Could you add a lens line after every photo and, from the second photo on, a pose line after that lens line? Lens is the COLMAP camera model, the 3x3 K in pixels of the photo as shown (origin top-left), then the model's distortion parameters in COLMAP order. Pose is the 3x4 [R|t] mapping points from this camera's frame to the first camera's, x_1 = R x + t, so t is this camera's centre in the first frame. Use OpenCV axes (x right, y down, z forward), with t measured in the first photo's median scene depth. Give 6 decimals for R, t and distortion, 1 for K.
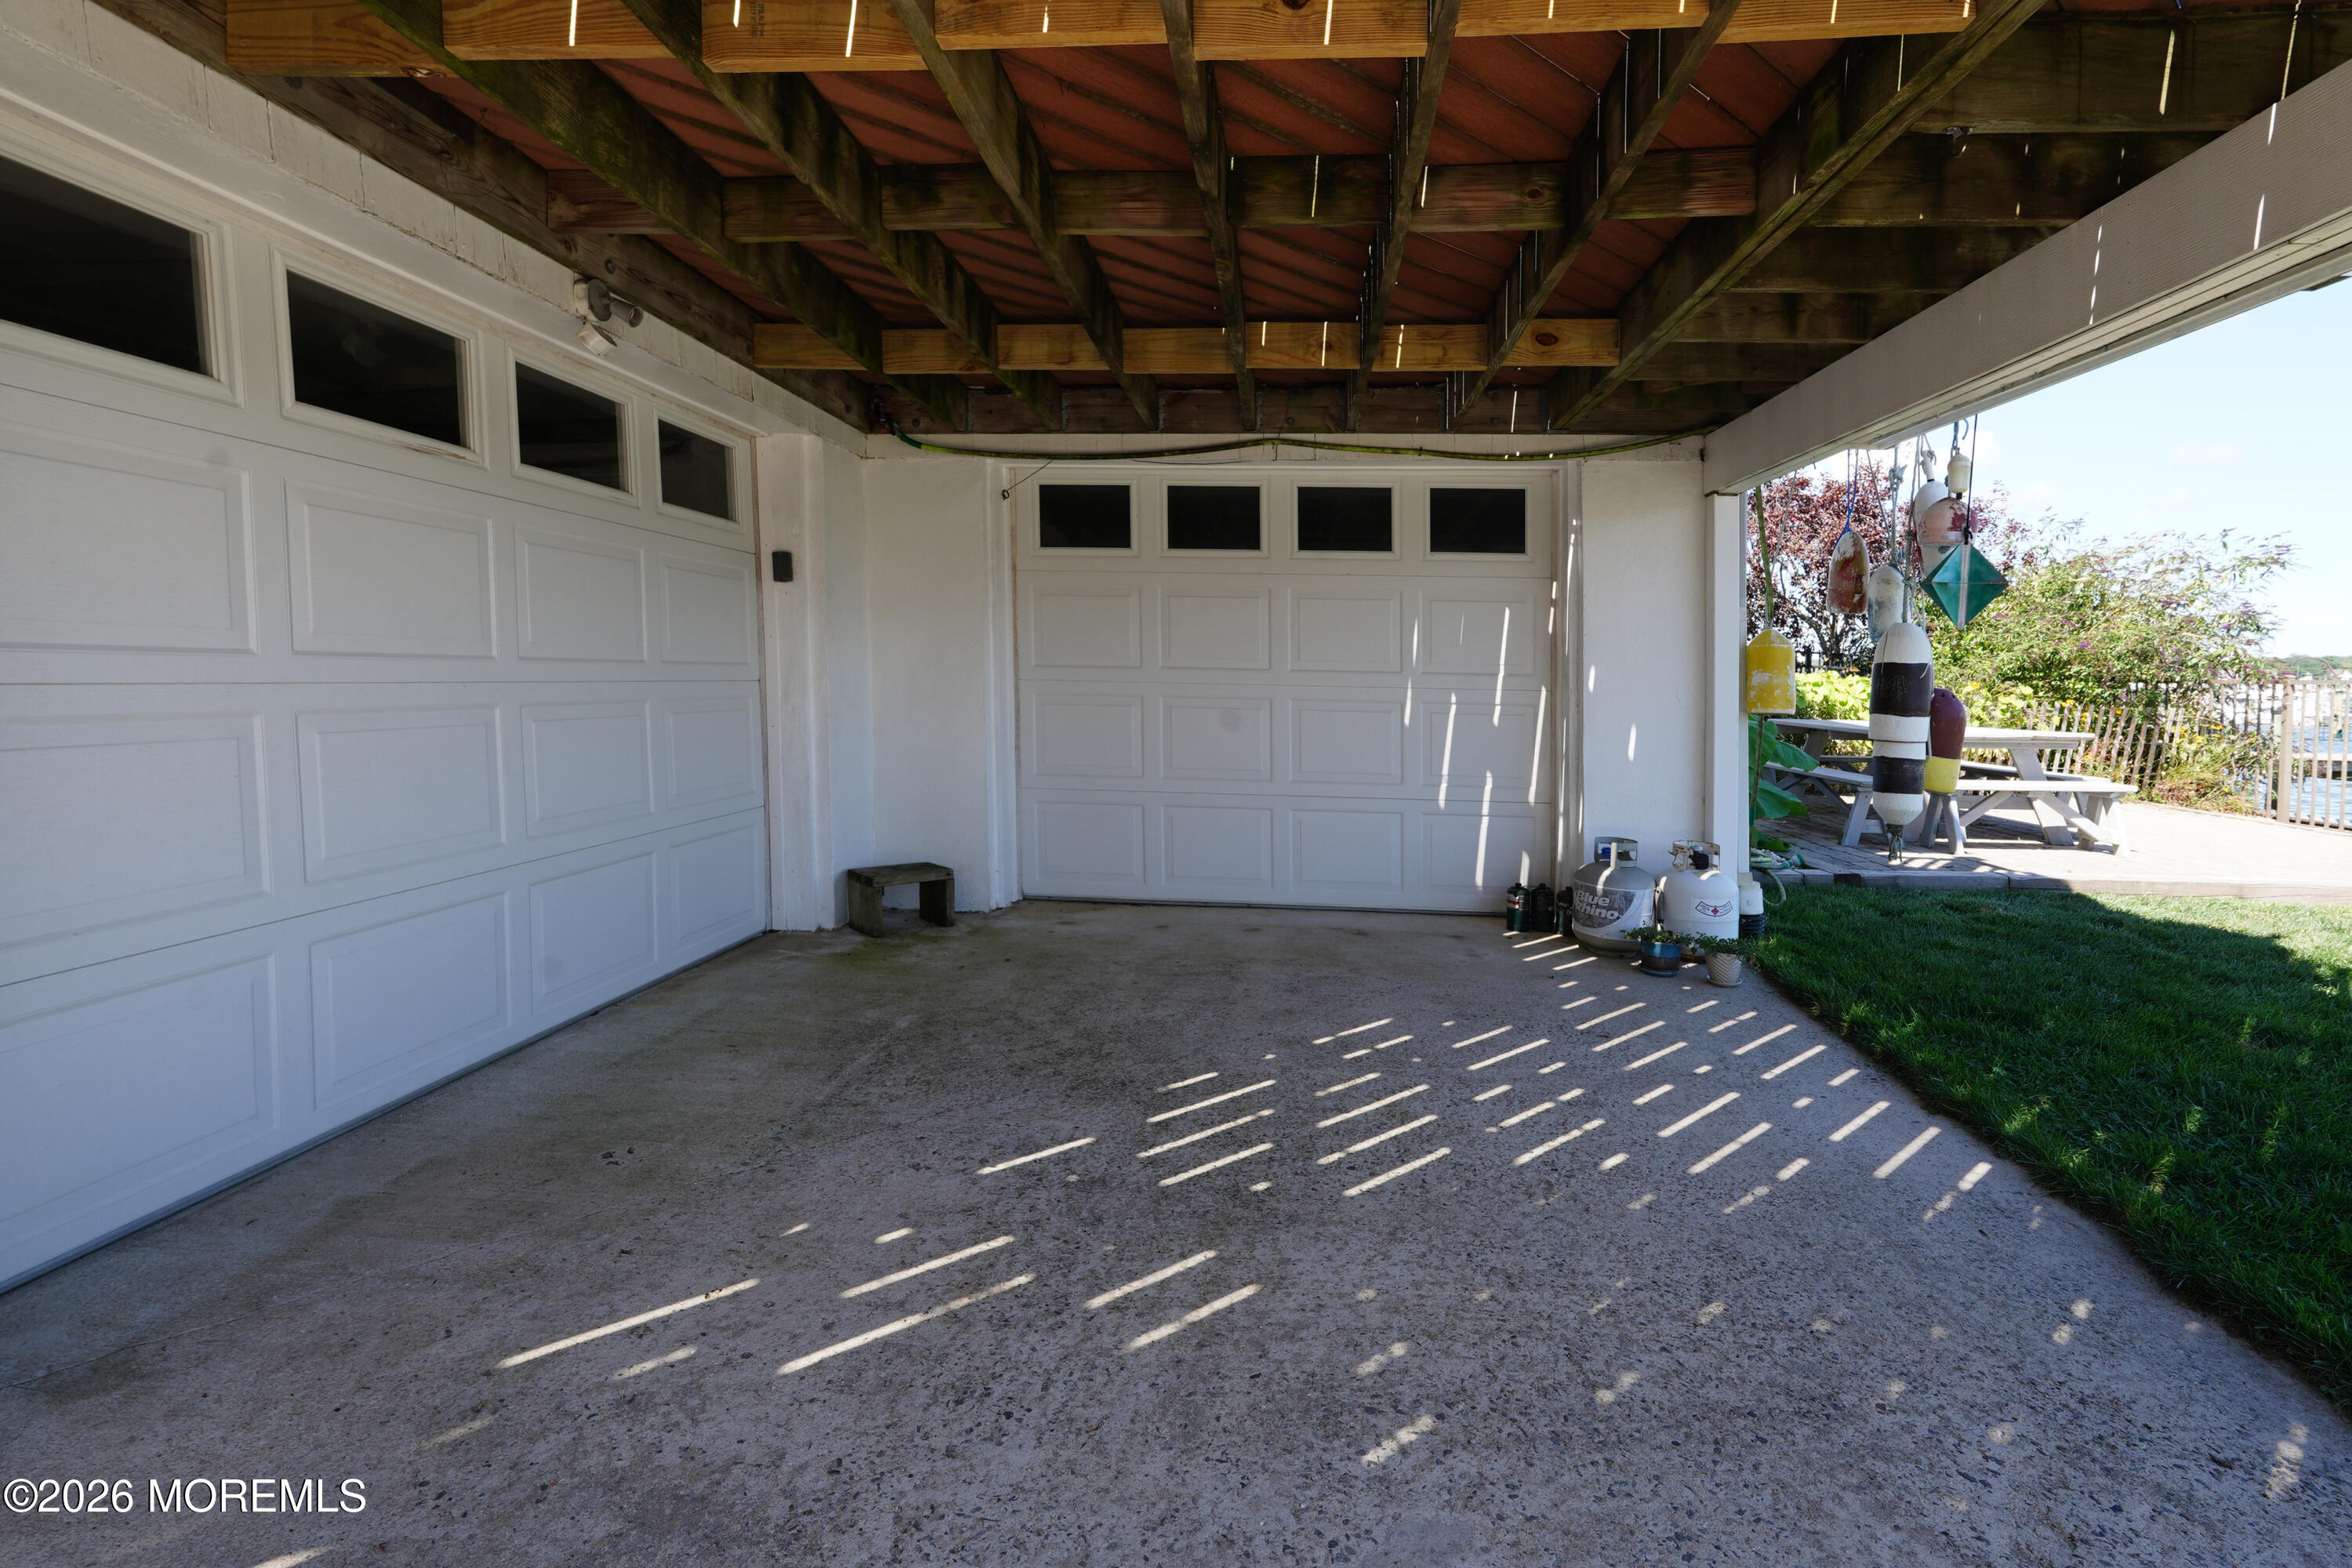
lens RADIAL K [[1077.1, 0, 1205.9], [0, 1077.1, 676.8], [0, 0, 1]] dist [-0.012058, 0.000197]
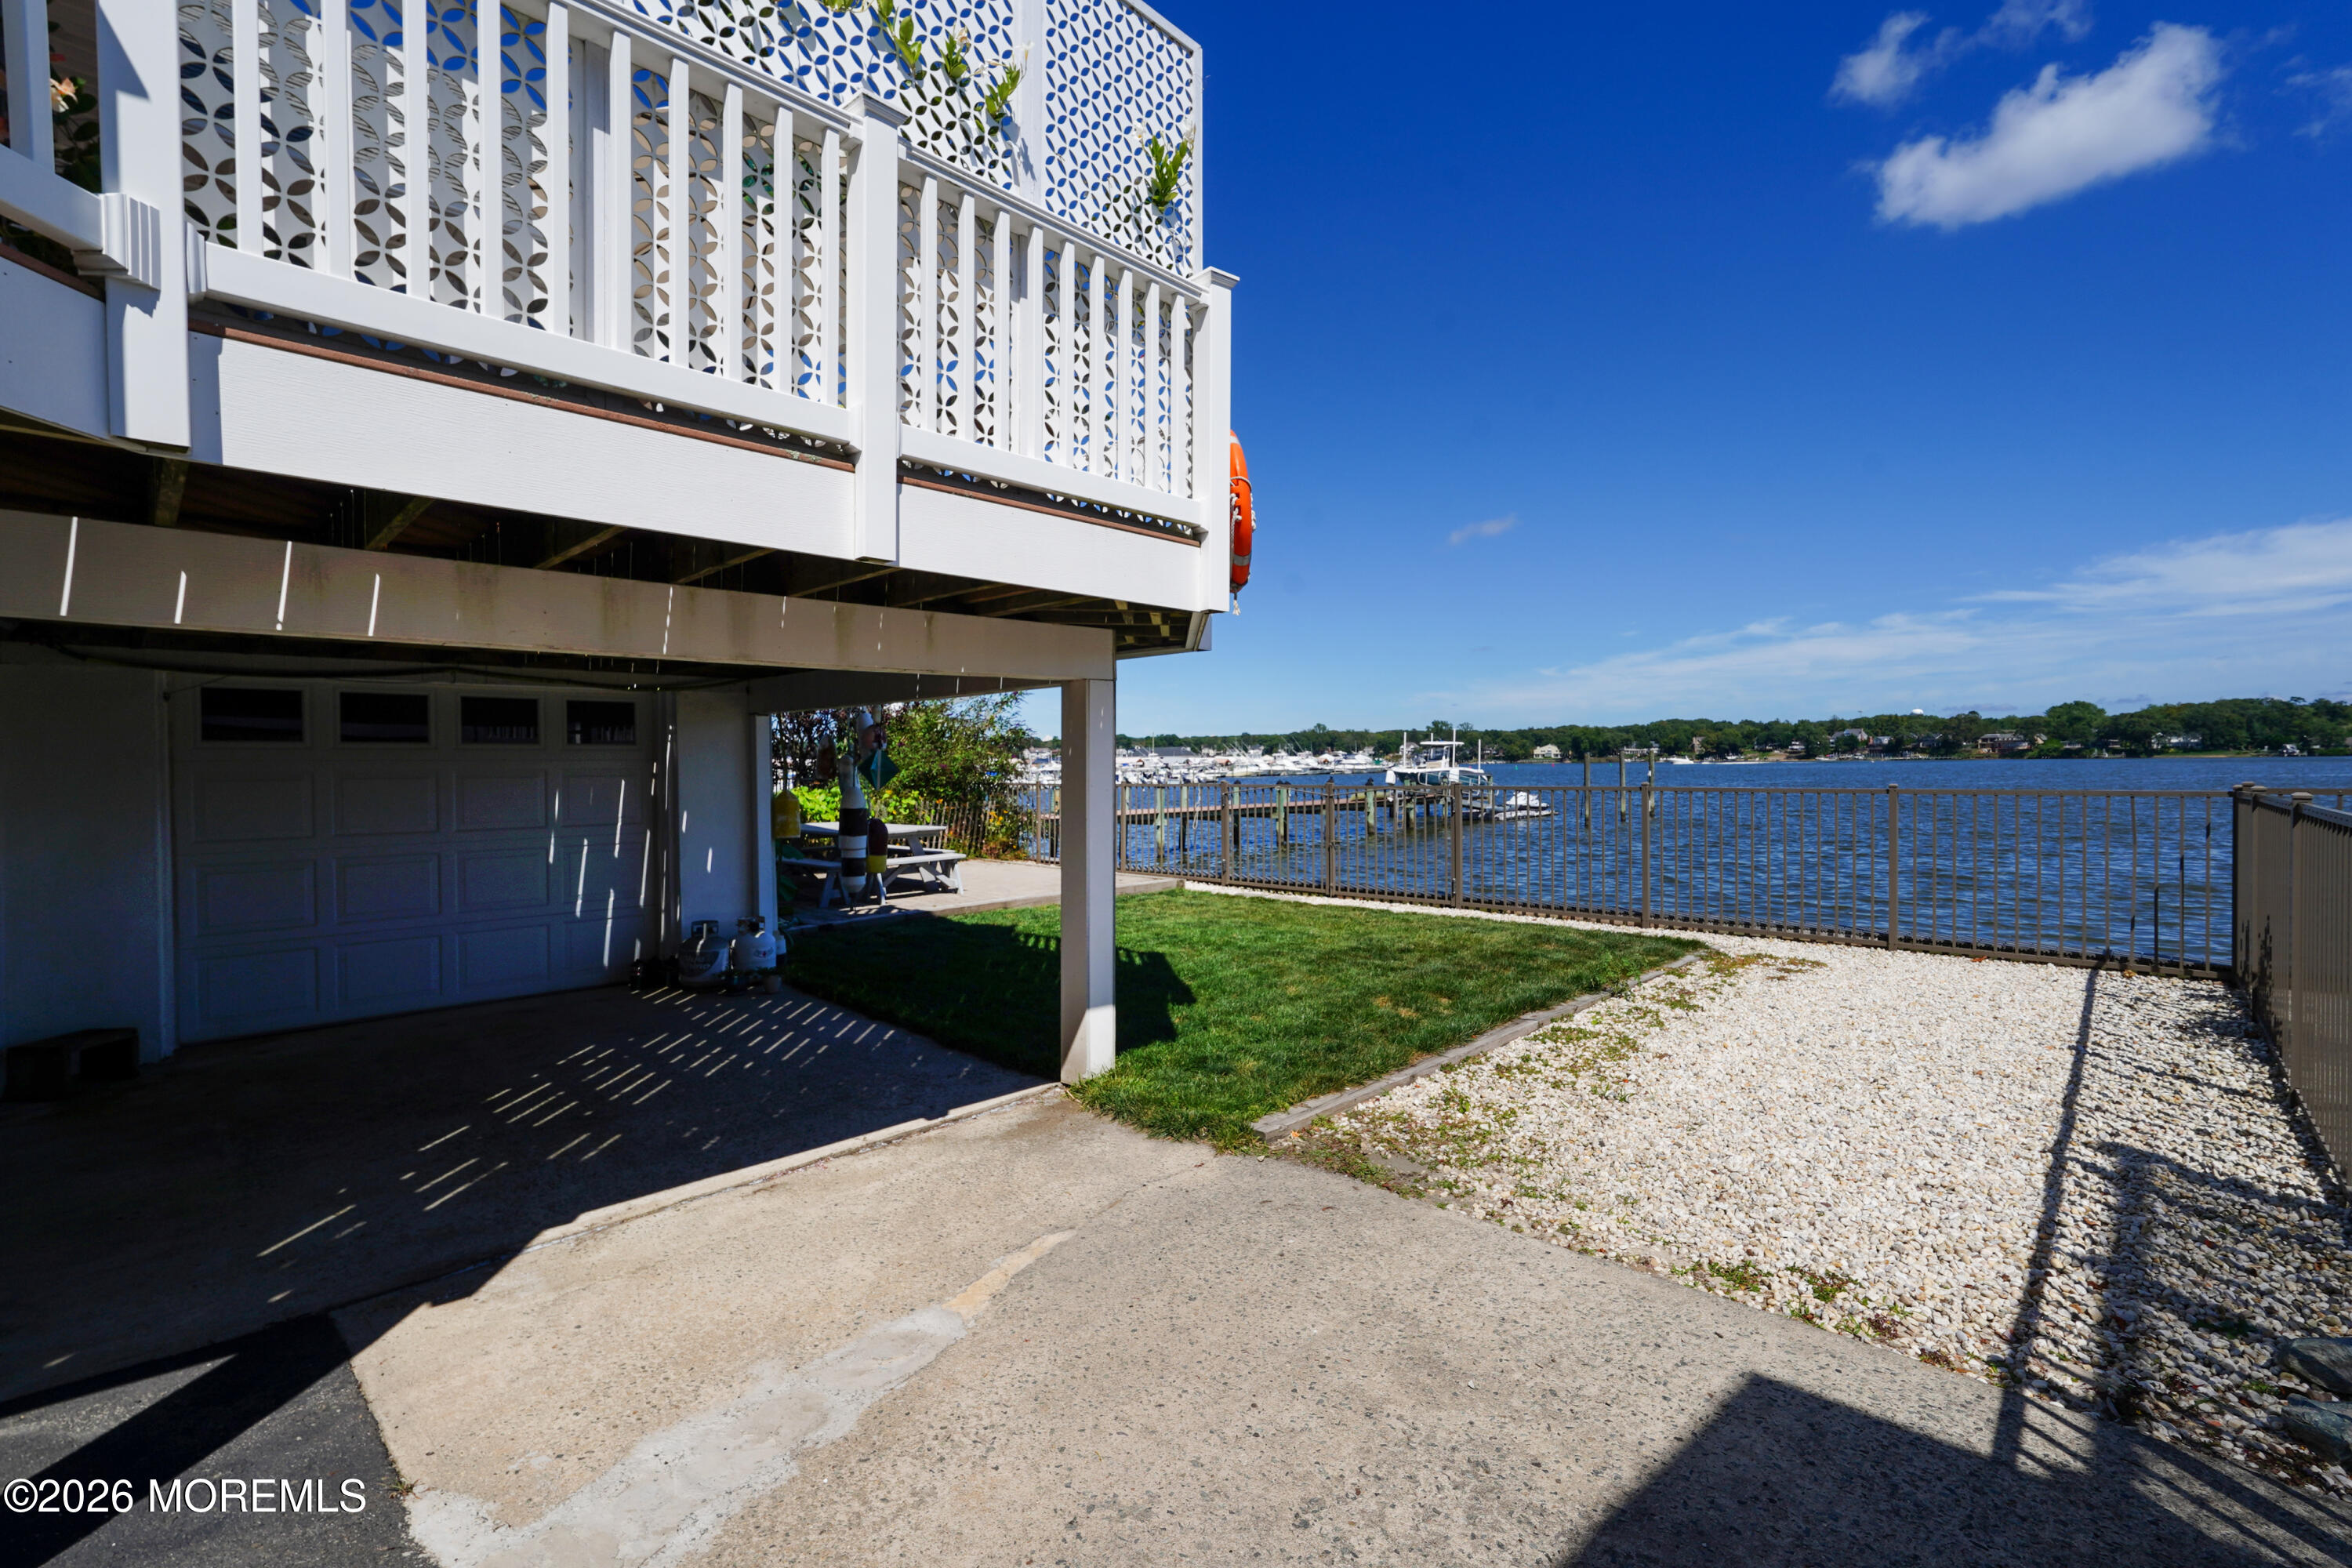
lens RADIAL K [[1062.7, 0, 1178.7], [0, 1062.7, 753.6], [0, 0, 1]] dist [0.001164, -0.000131]
pose [[0.633415, -0.016995, 0.773625, -0.389852], [0.020535, 0.999776, 0.005150, -0.094144], [-0.773540, 0.012624, 0.633622, -0.565806]]
